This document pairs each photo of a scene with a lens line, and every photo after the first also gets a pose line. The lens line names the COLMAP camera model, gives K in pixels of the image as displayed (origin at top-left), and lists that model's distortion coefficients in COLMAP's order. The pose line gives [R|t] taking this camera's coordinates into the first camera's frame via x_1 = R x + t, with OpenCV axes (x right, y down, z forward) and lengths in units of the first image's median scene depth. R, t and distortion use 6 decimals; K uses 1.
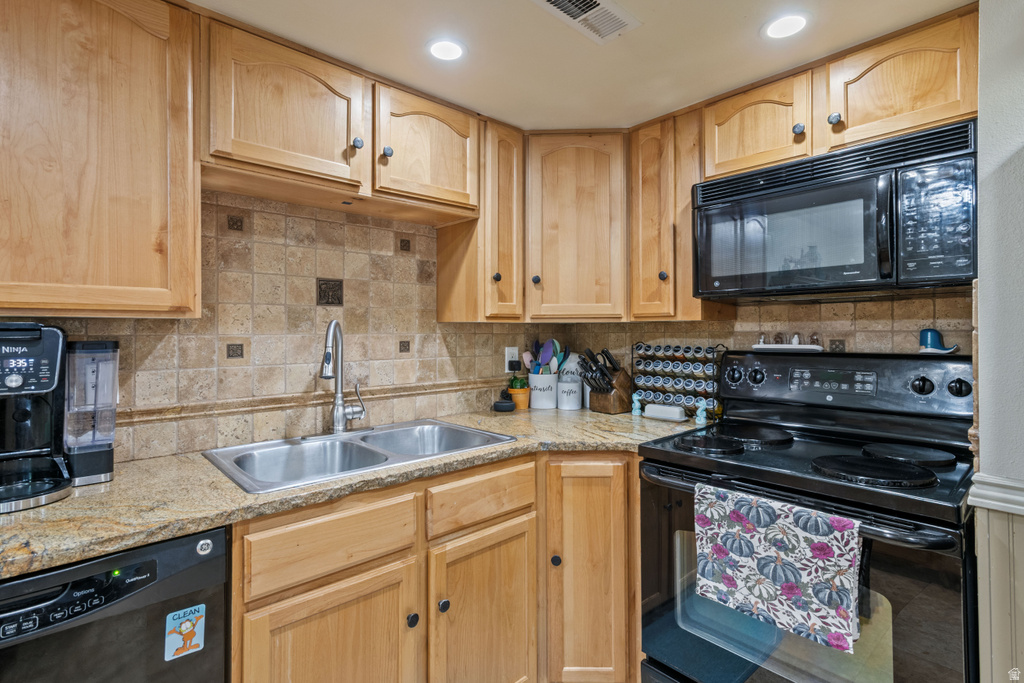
lens RADIAL K [[494.8, 0, 510.7], [0, 494.8, 326.2], [0, 0, 1]] dist [0.003035, 0.000991]
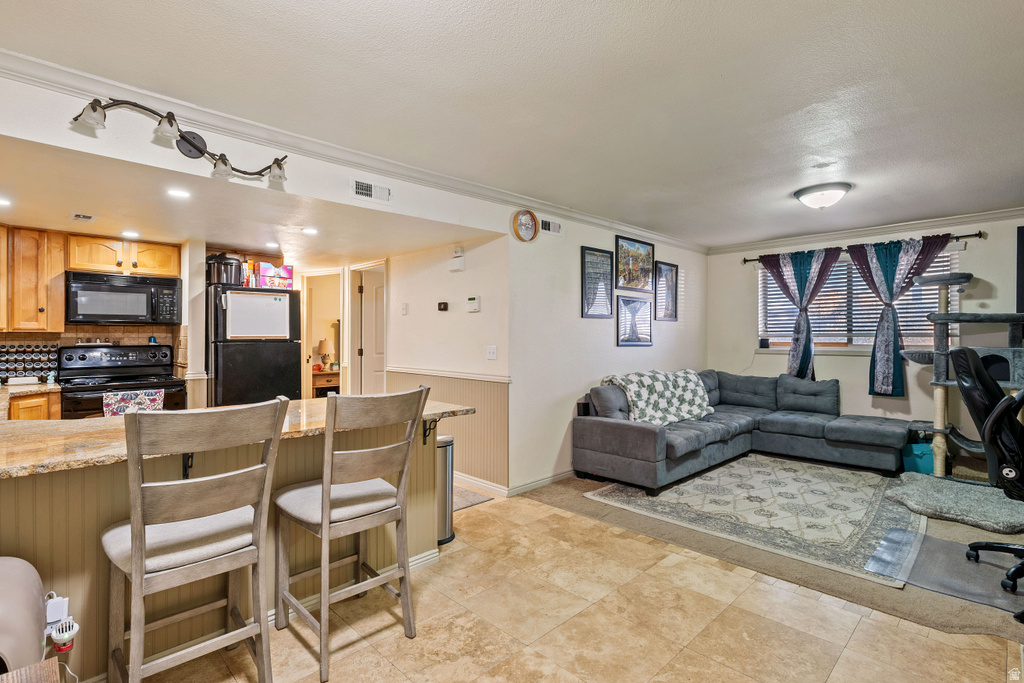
lens RADIAL K [[491.7, 0, 512.4], [0, 491.7, 337.5], [0, 0, 1]] dist [0.004195, 0.001049]
pose [[-0.039170, -0.000044, 0.999233, -1.811749], [-0.011738, 0.999931, -0.000416, -0.011184], [-0.999164, -0.011745, -0.039168, -0.852263]]
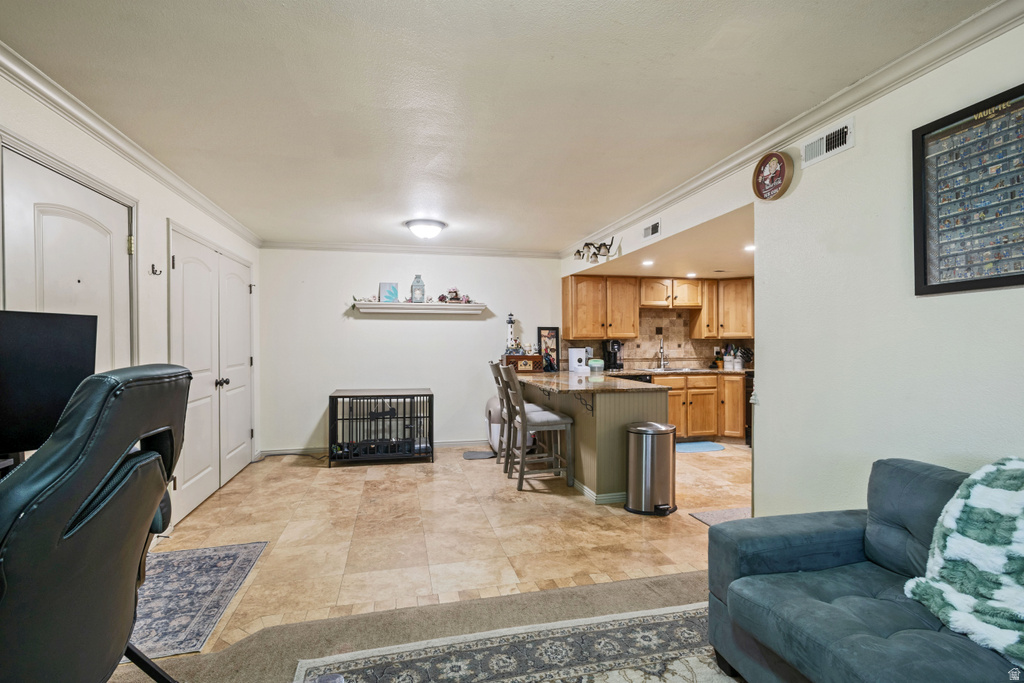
lens RADIAL K [[486.2, 0, 515.1], [0, 486.2, 343.4], [0, 0, 1]] dist [0.004519, 0.001409]
pose [[0.878924, 0.000950, -0.476961, 0.418681], [0.006785, 0.999872, 0.014495, -0.034346], [0.476914, -0.015976, 0.878805, -2.679313]]
